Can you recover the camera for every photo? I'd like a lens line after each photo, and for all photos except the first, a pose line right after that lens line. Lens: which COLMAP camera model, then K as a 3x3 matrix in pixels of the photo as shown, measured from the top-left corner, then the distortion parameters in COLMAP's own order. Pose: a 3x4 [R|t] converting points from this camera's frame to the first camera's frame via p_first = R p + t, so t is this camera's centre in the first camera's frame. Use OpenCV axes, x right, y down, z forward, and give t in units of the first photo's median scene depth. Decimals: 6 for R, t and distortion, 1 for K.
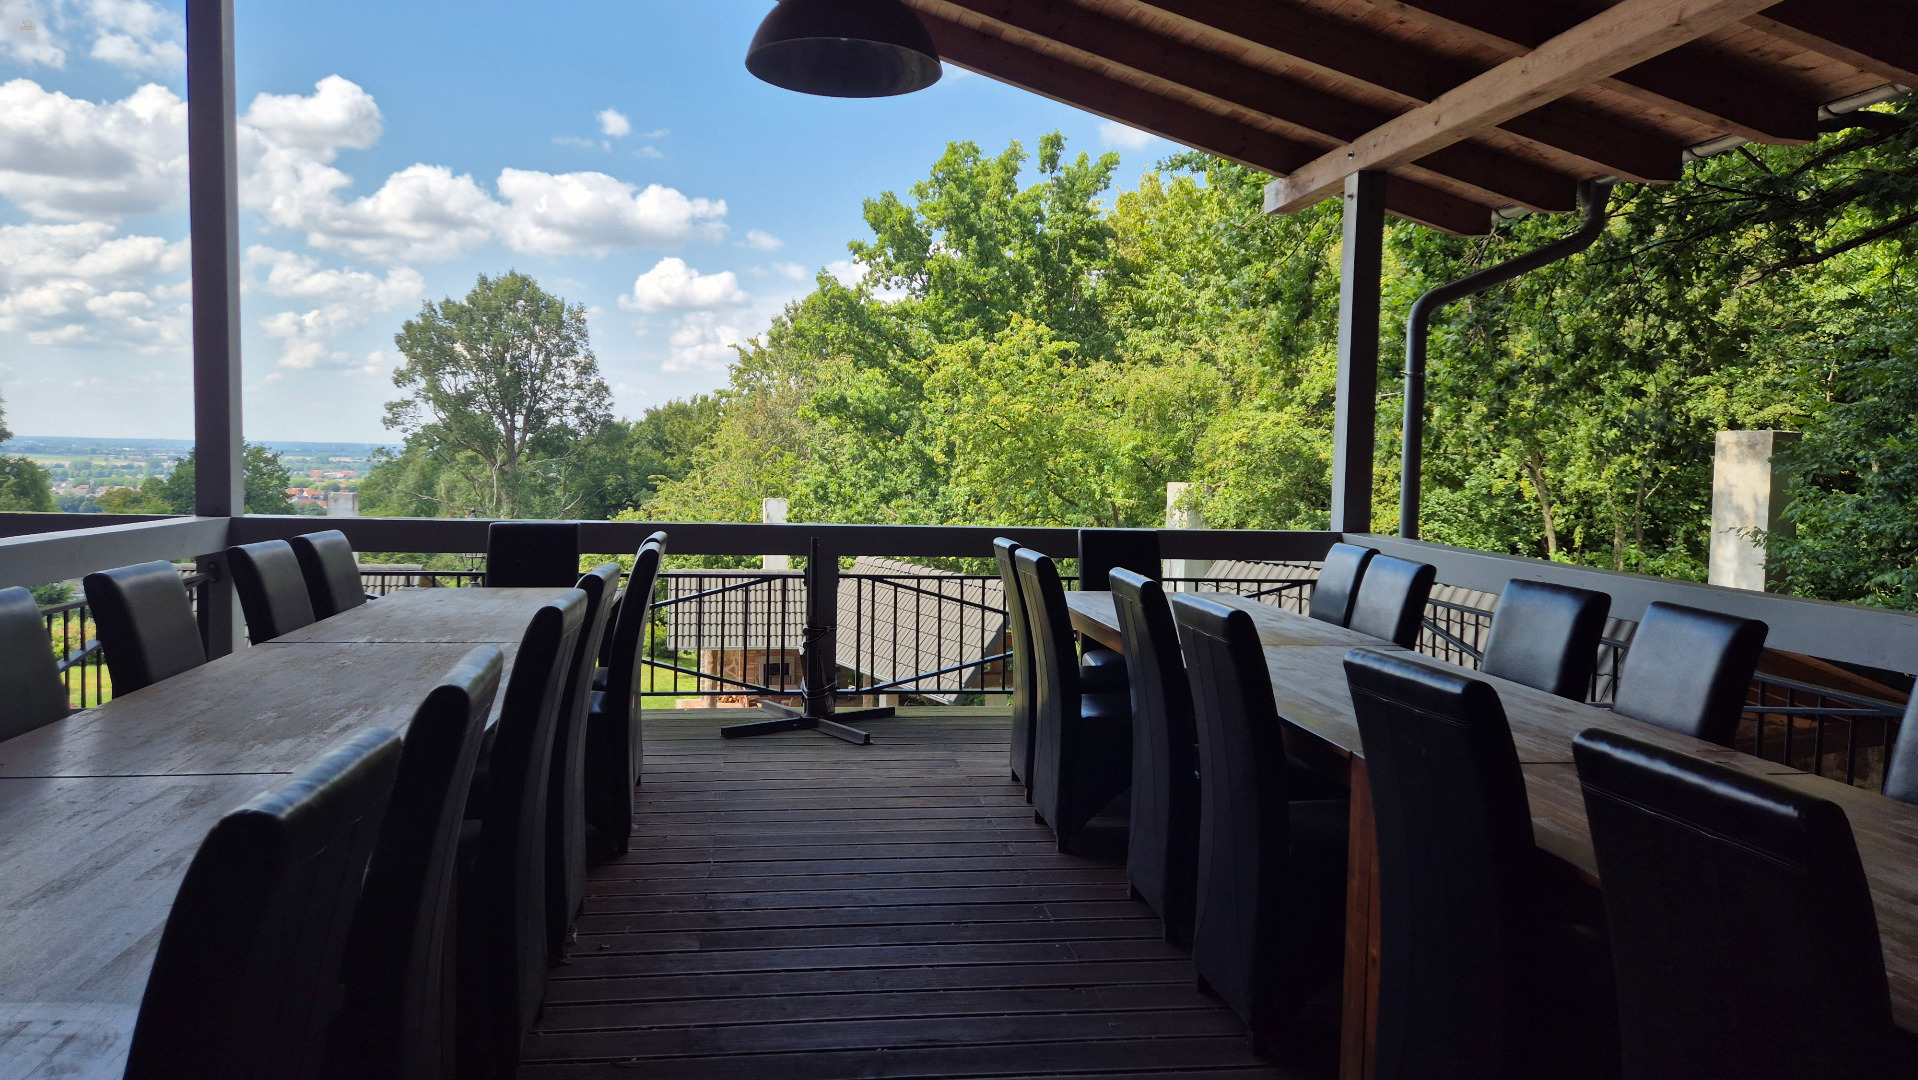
lens RADIAL K [[1267.0, 0, 964.4], [0, 1267.0, 533.8], [0, 0, 1]] dist [0.007031, -0.013054]
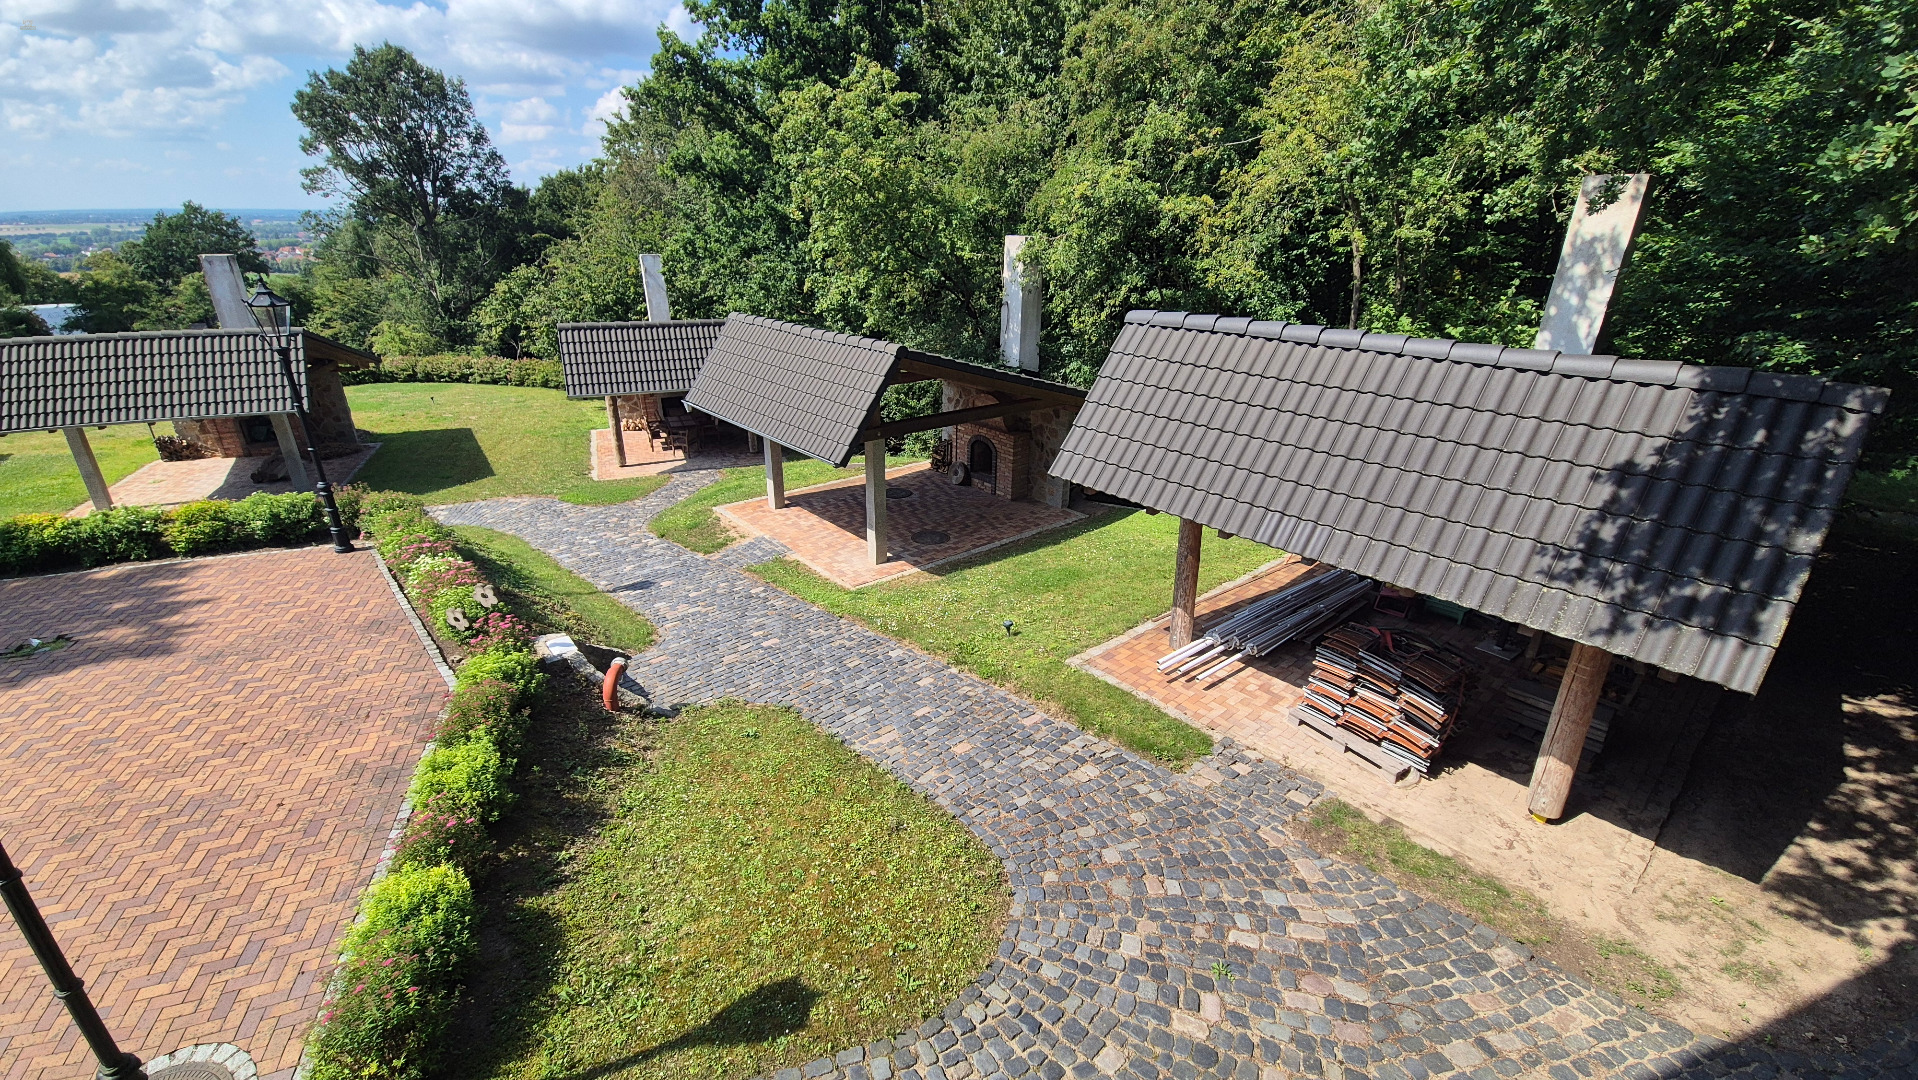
lens RADIAL K [[781.2, 0, 966.5], [0, 781.2, 545.1], [0, 0, 1]] dist [0.011190, -0.007203]
pose [[0.980521, -0.081271, 0.178814, -0.013021], [0.017840, 0.943468, 0.330983, -0.008501], [-0.195604, -0.321346, 0.926540, 0.185855]]
